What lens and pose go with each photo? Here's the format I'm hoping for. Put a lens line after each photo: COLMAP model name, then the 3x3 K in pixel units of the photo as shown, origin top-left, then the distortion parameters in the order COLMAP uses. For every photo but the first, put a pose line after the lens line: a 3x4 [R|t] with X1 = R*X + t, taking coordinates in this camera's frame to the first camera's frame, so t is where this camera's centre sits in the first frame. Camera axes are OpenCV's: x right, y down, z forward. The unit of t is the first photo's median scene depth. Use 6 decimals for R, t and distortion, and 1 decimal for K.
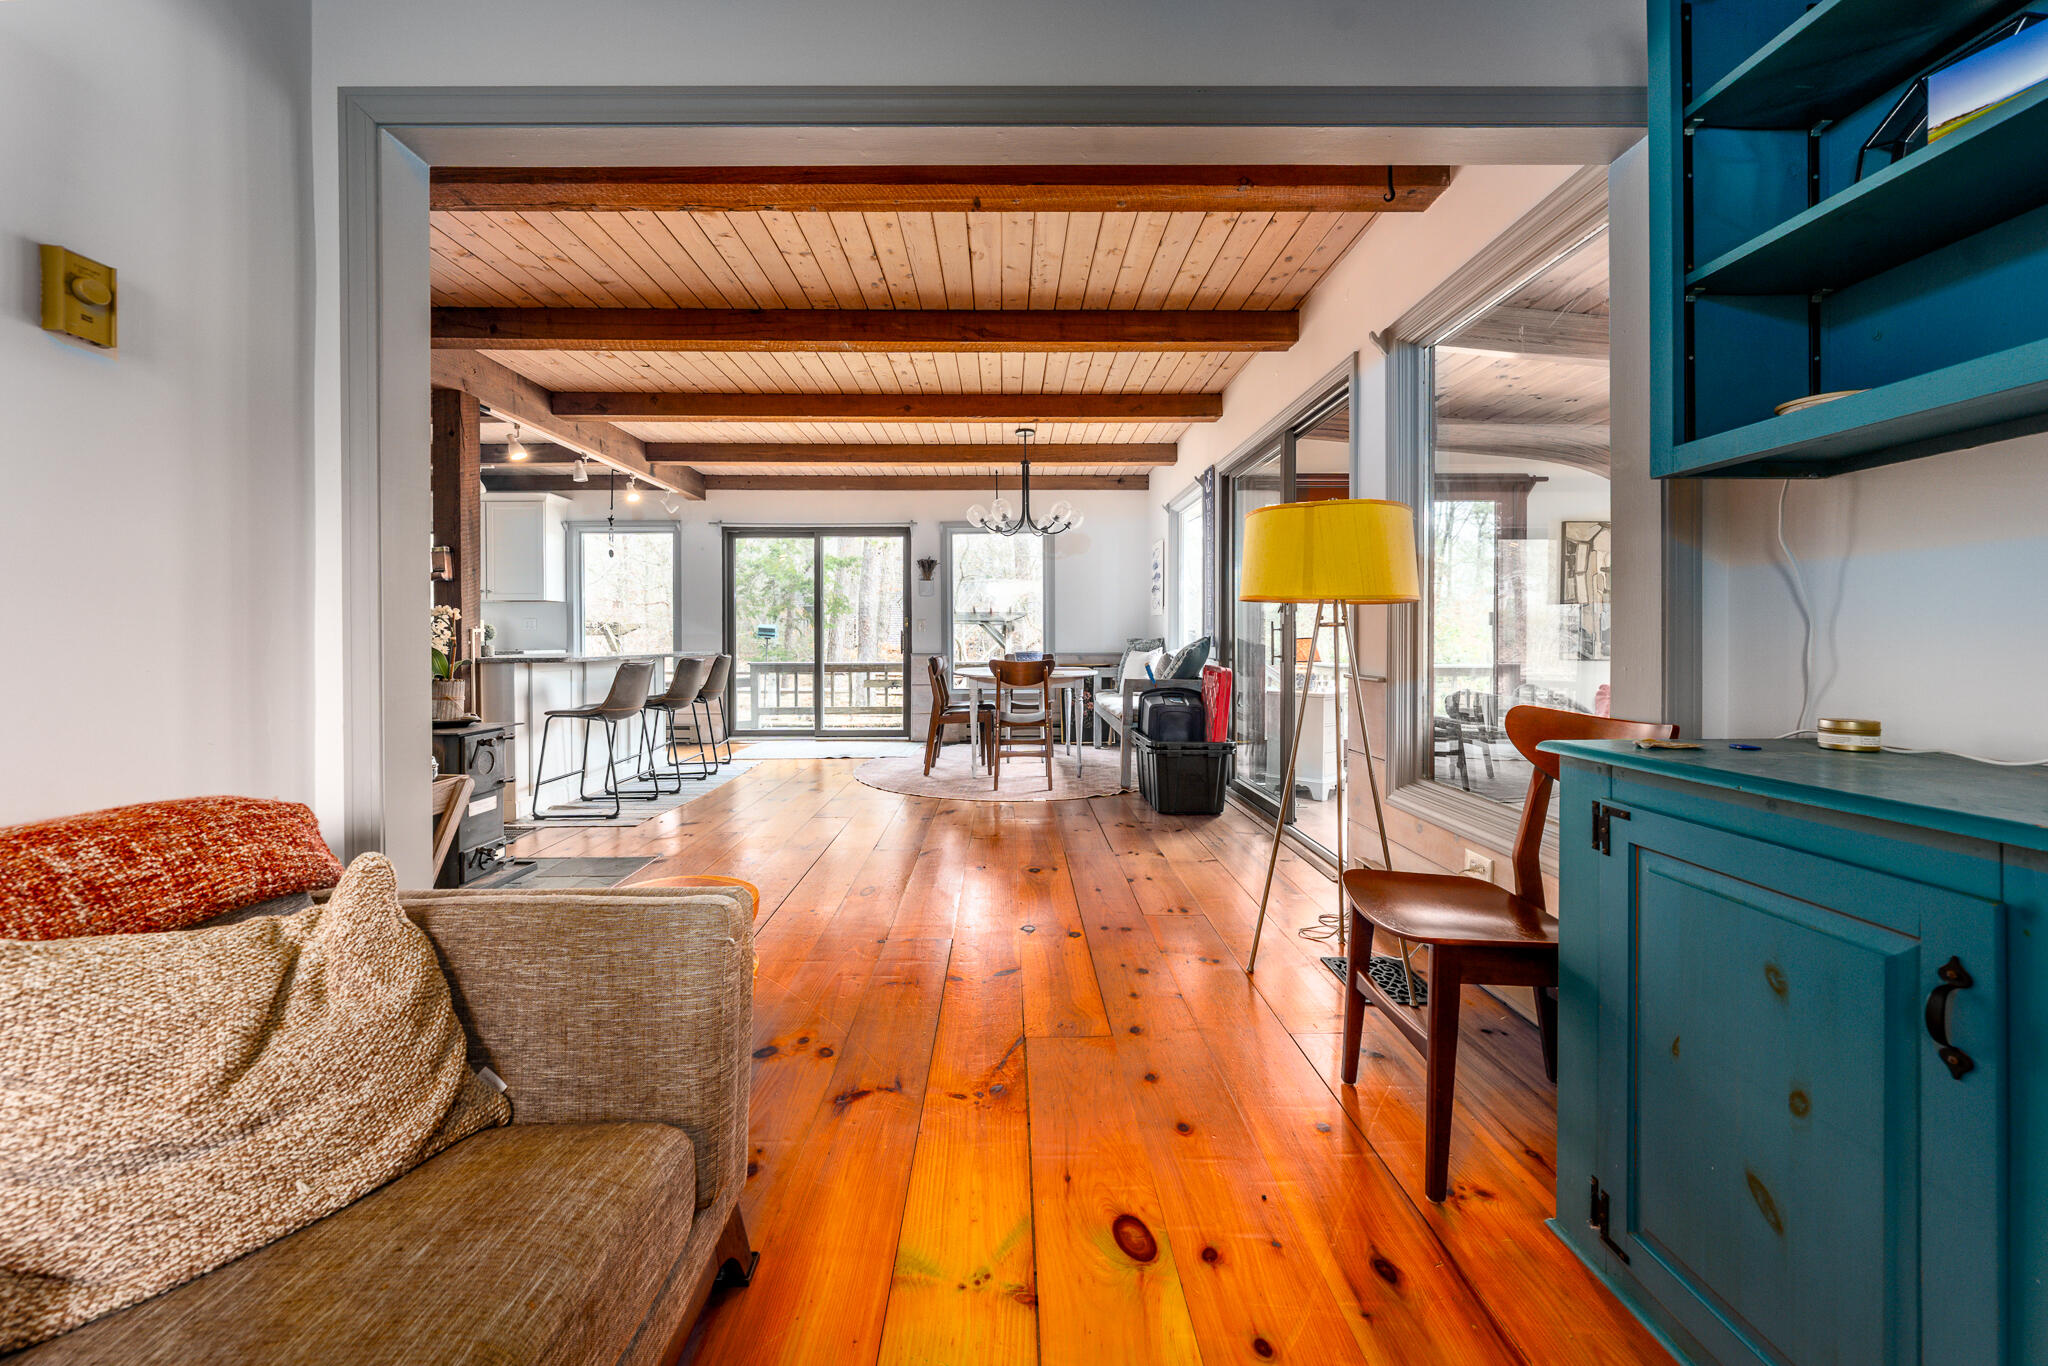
lens RADIAL K [[712.3, 0, 1005.7], [0, 712.3, 642.2], [0, 0, 1]] dist [-0.008372, 0.000275]
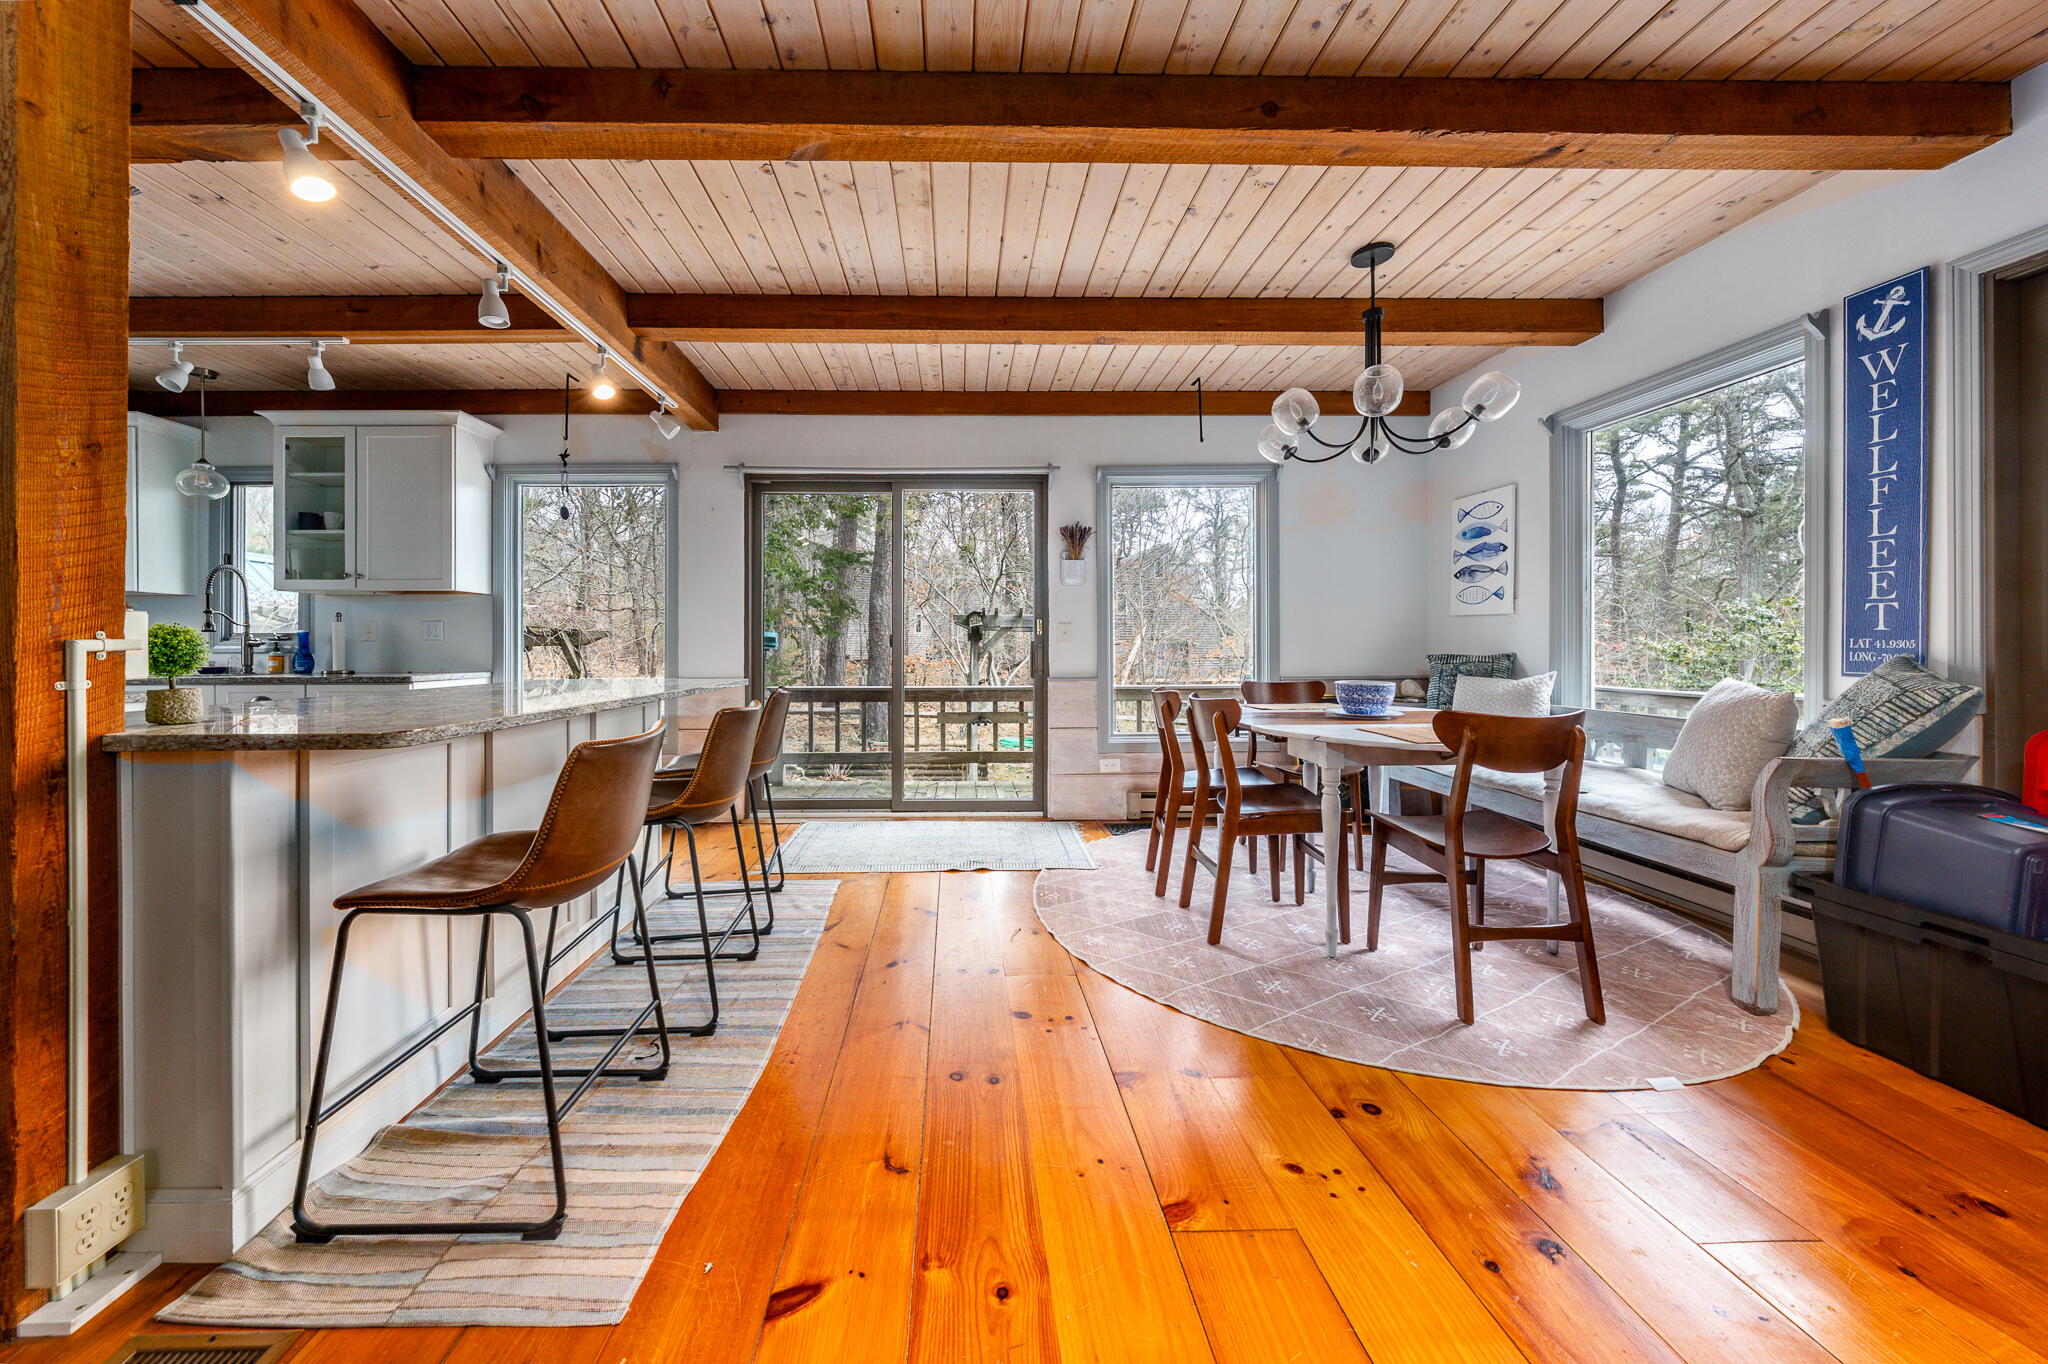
lens RADIAL K [[736.6, 0, 974.0], [0, 736.6, 645.5], [0, 0, 1]] dist [-0.009030, -0.000167]
pose [[0.999957, 0.001542, -0.009131, -0.237139], [-0.001617, 0.999964, -0.008274, -0.009086], [0.009118, 0.008288, 0.999924, 0.445237]]
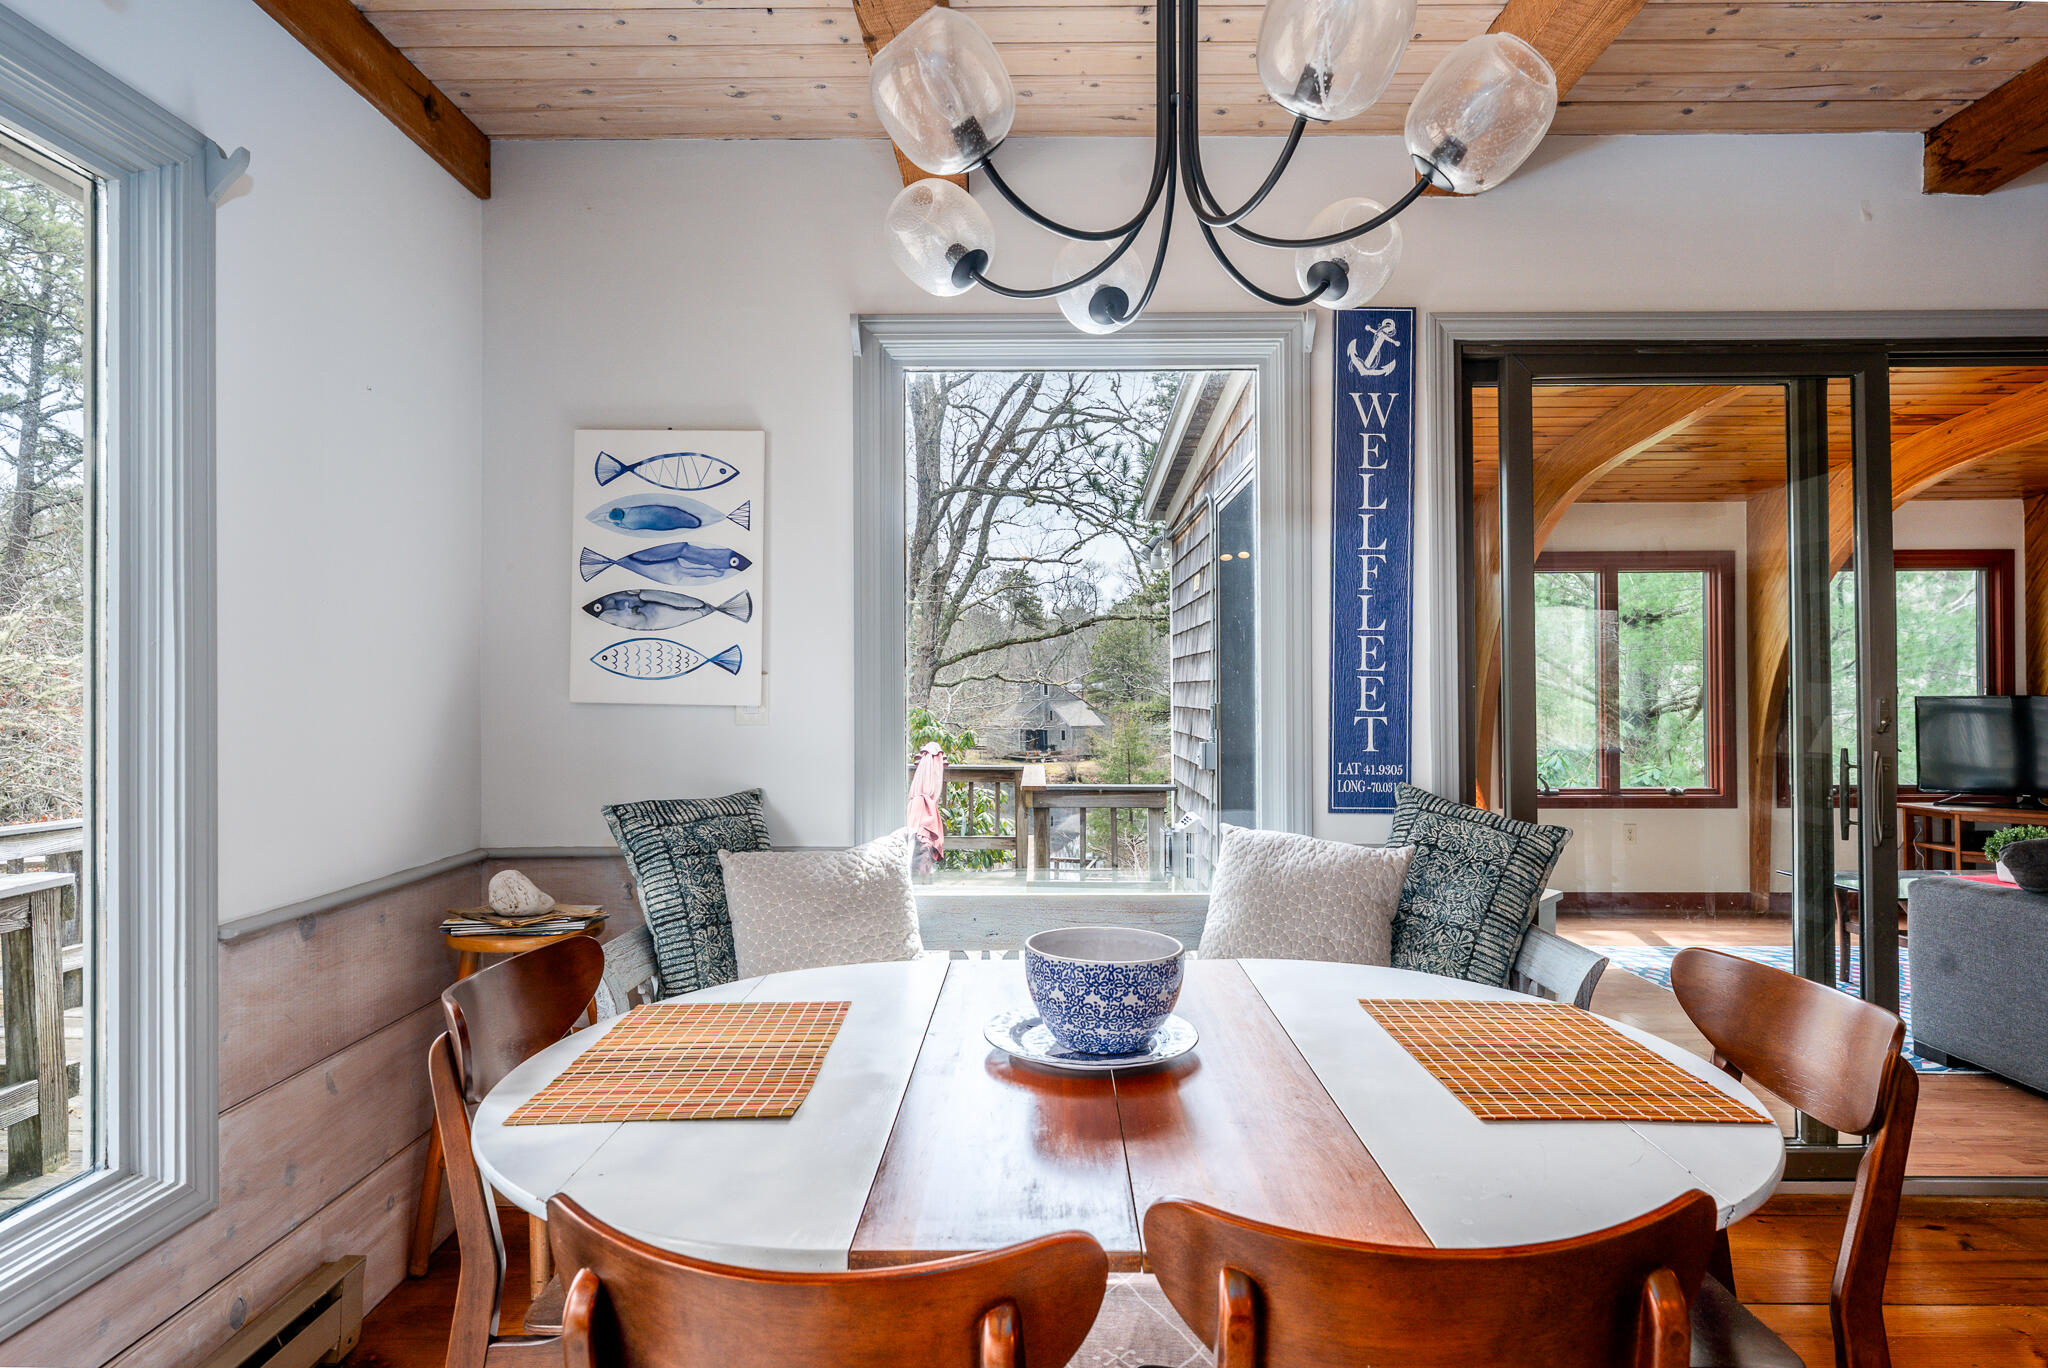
lens RADIAL K [[1157.5, 0, 1029.8], [0, 1157.5, 669.3], [0, 0, 1]] dist [-0.003838, -0.001471]
pose [[0.038690, 0.022742, 0.998992, -0.239491], [0.010070, 0.999681, -0.023148, -0.044134], [-0.999201, 0.010955, 0.038449, 0.935007]]
